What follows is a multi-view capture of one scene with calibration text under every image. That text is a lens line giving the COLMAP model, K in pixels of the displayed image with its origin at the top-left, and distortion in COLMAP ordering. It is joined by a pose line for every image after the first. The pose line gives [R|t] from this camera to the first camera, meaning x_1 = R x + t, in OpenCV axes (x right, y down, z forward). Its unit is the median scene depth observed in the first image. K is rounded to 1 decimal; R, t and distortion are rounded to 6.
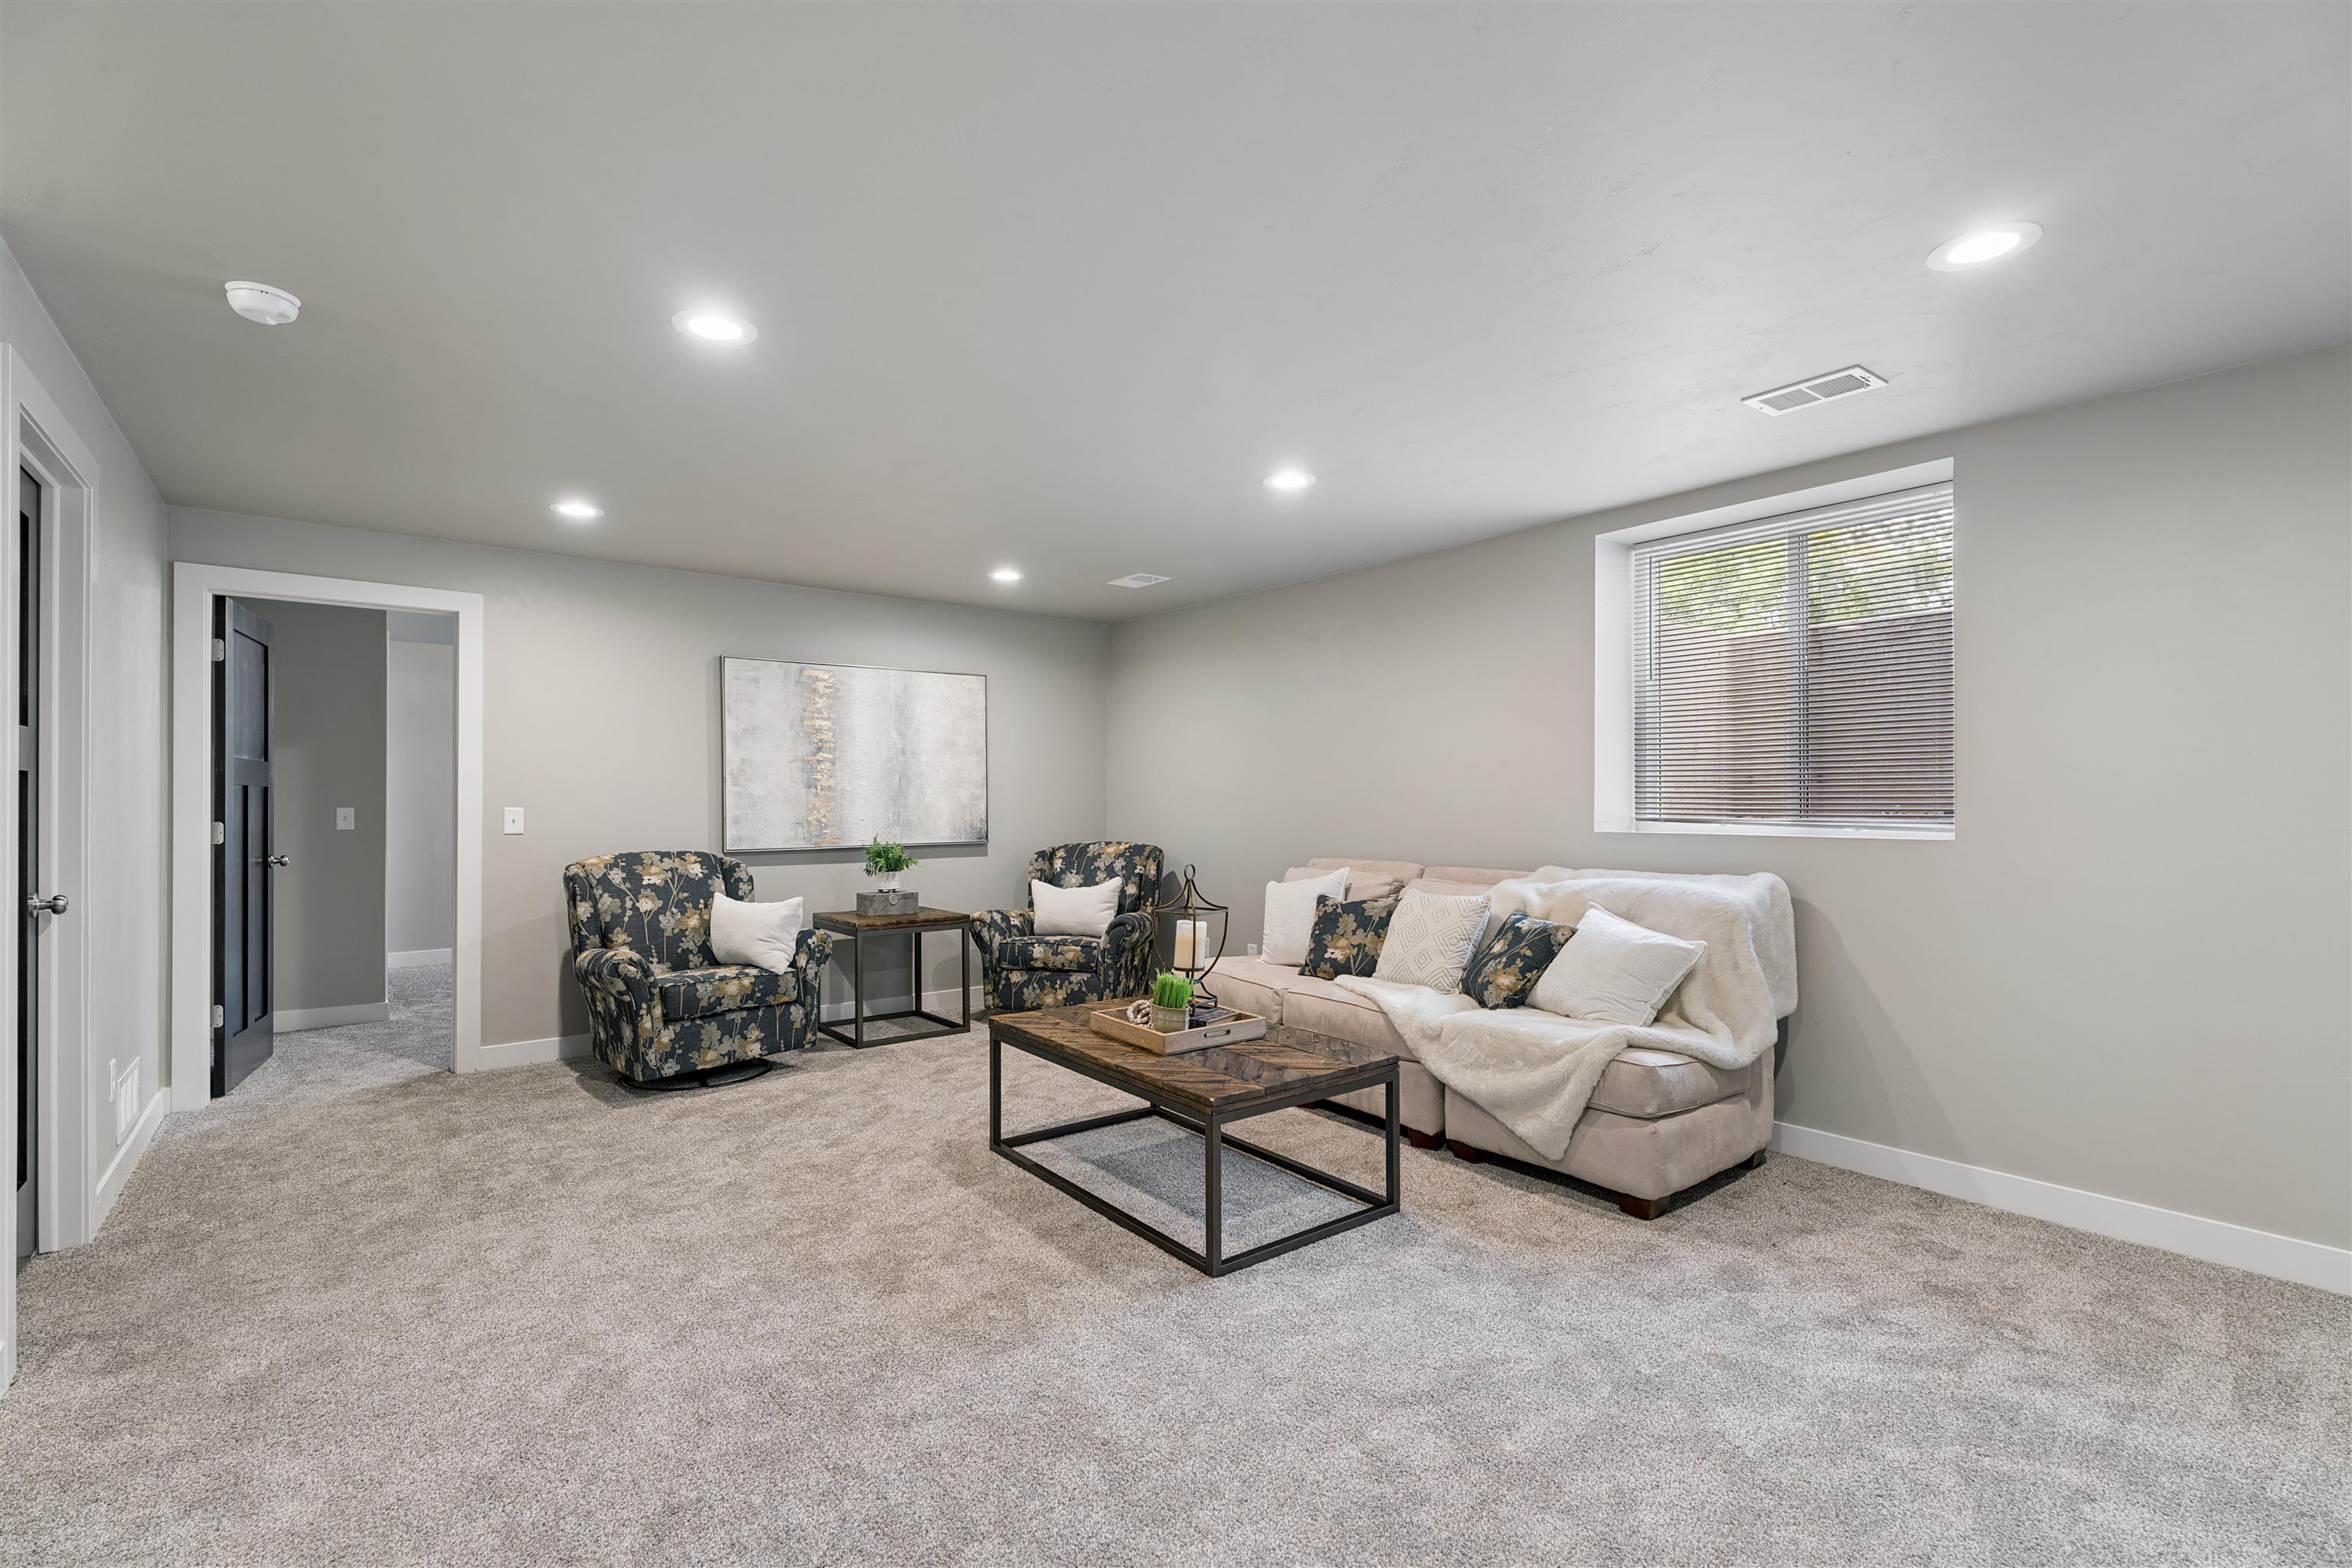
lens RADIAL K [[1056.7, 0, 1168.3], [0, 1056.7, 793.8], [0, 0, 1]] dist [0.008274, -0.002726]
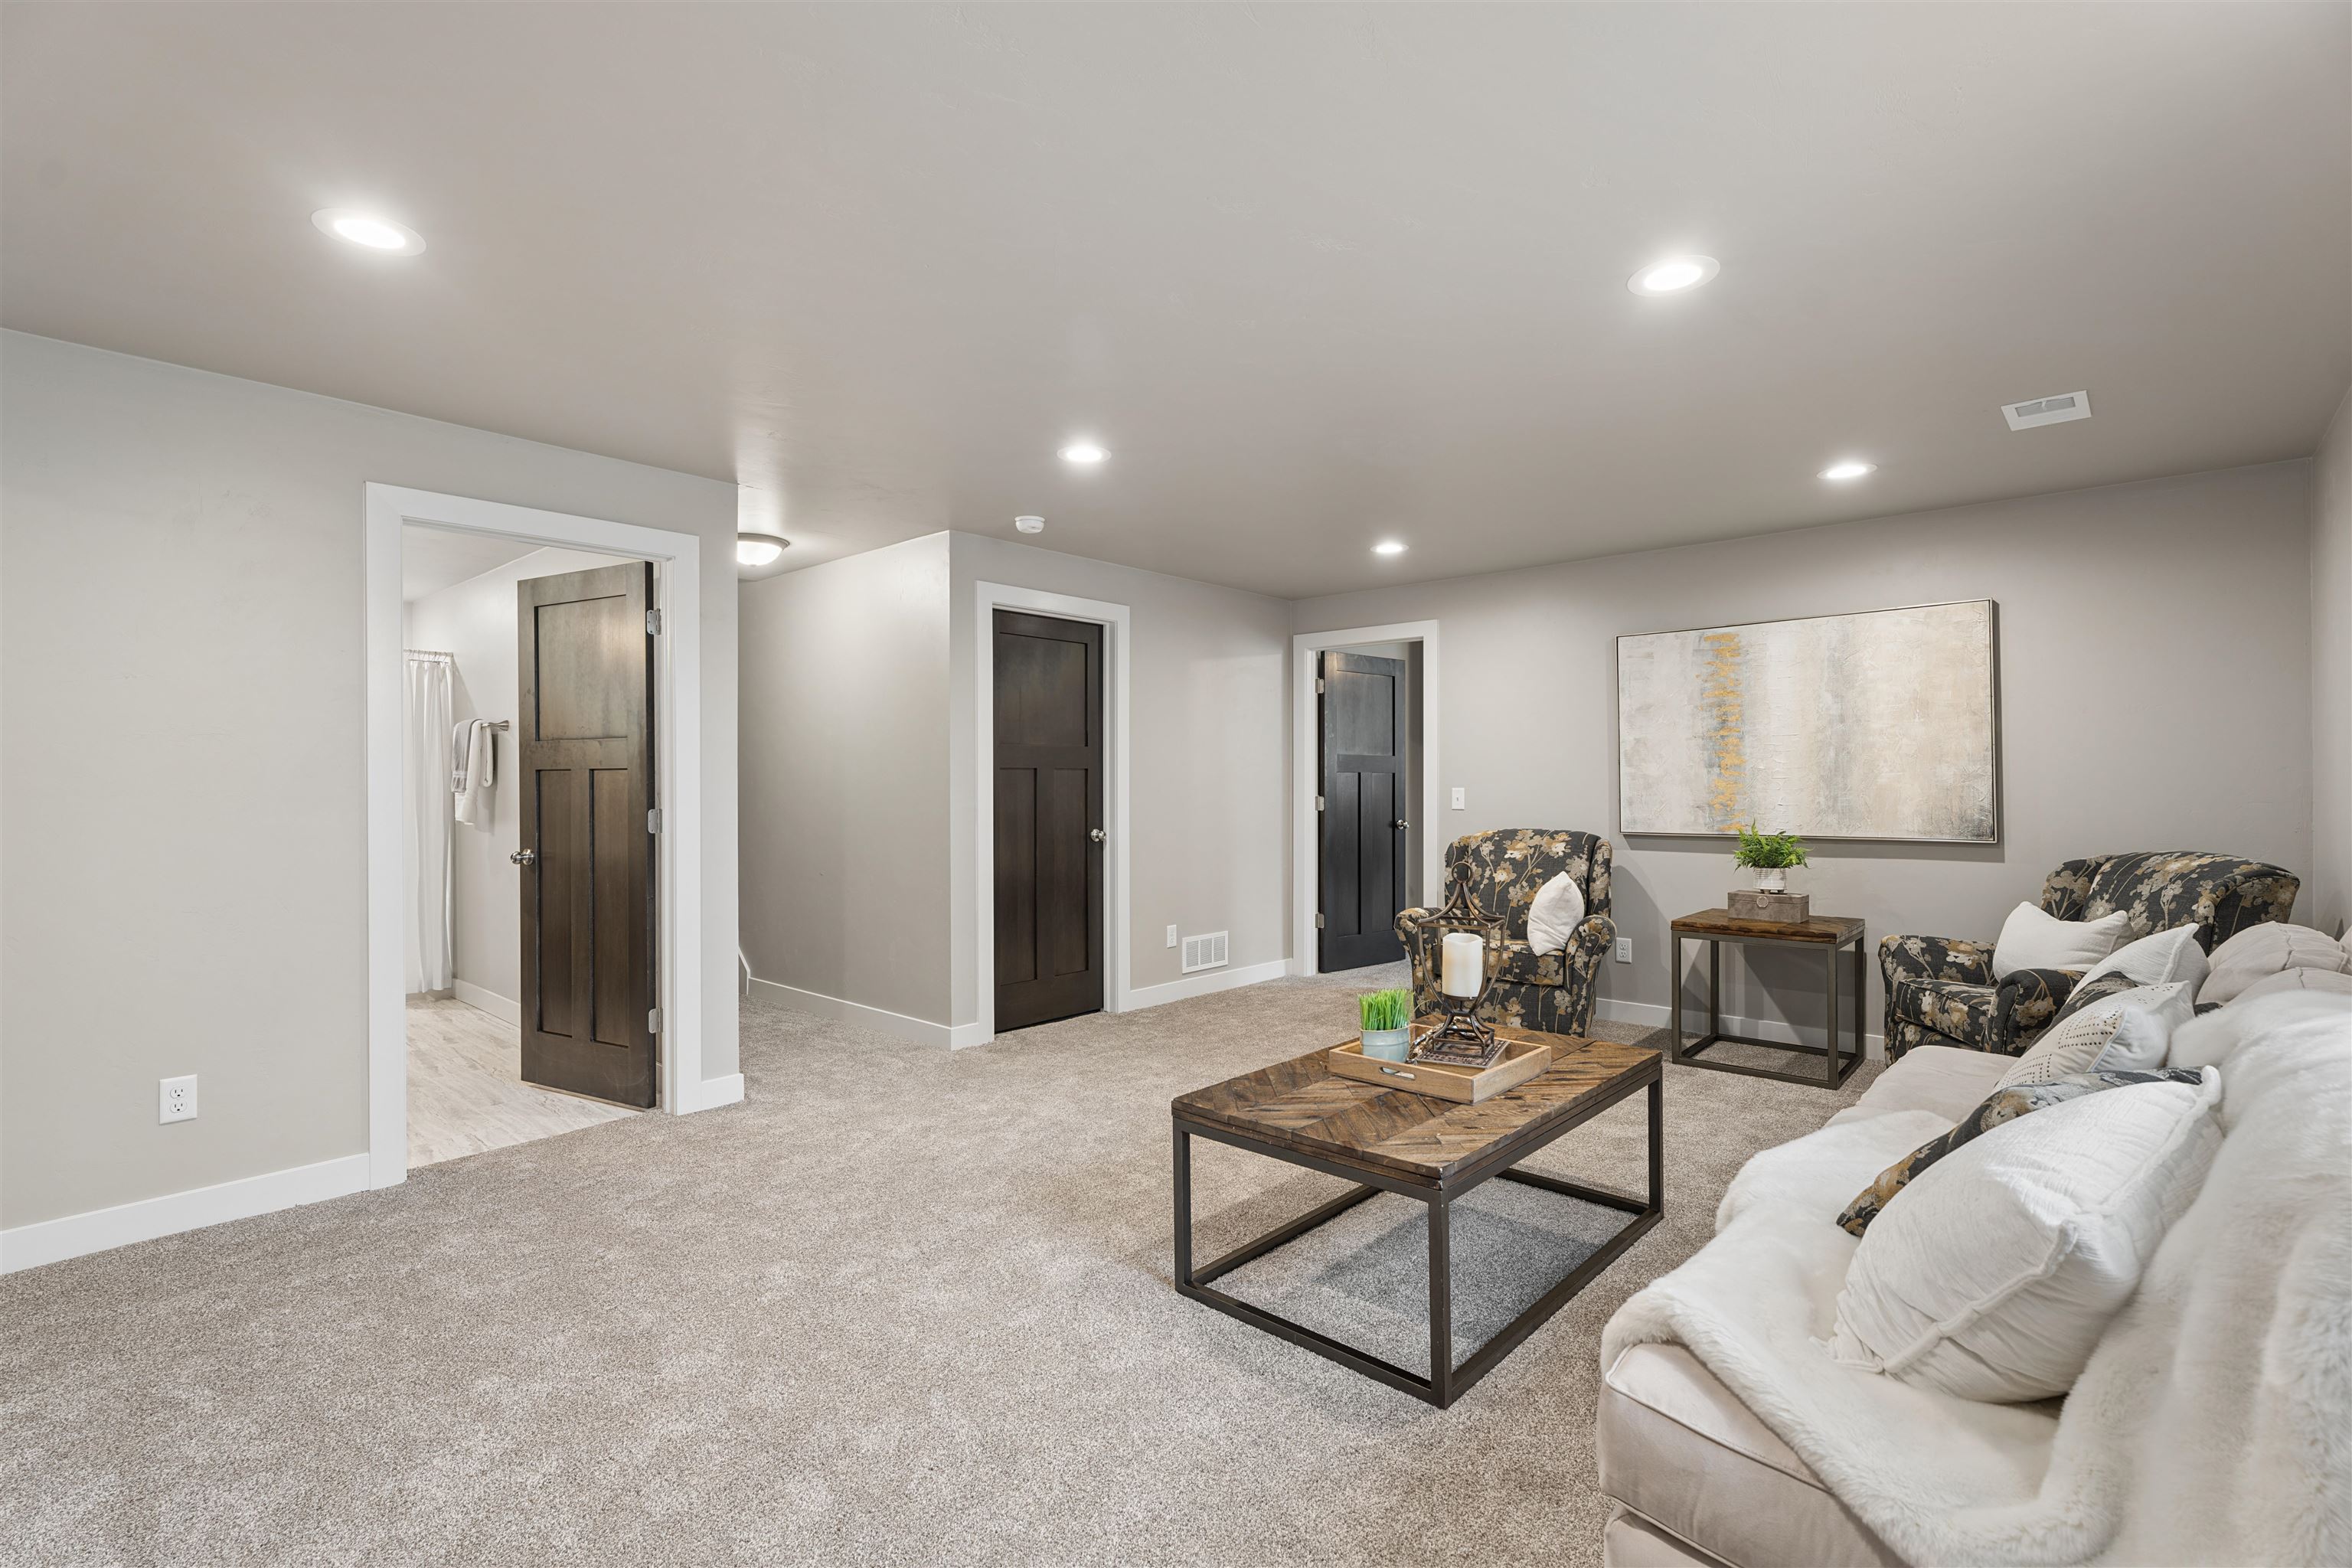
lens RADIAL K [[1056.7, 0, 1174.1], [0, 1056.7, 781.2], [0, 0, 1]] dist [0.008274, -0.002726]
pose [[0.170346, -0.003654, -0.985377, 0.525169], [0.007938, 0.999966, -0.002335, 0.005186], [0.985352, -0.007424, 0.170370, 0.459099]]
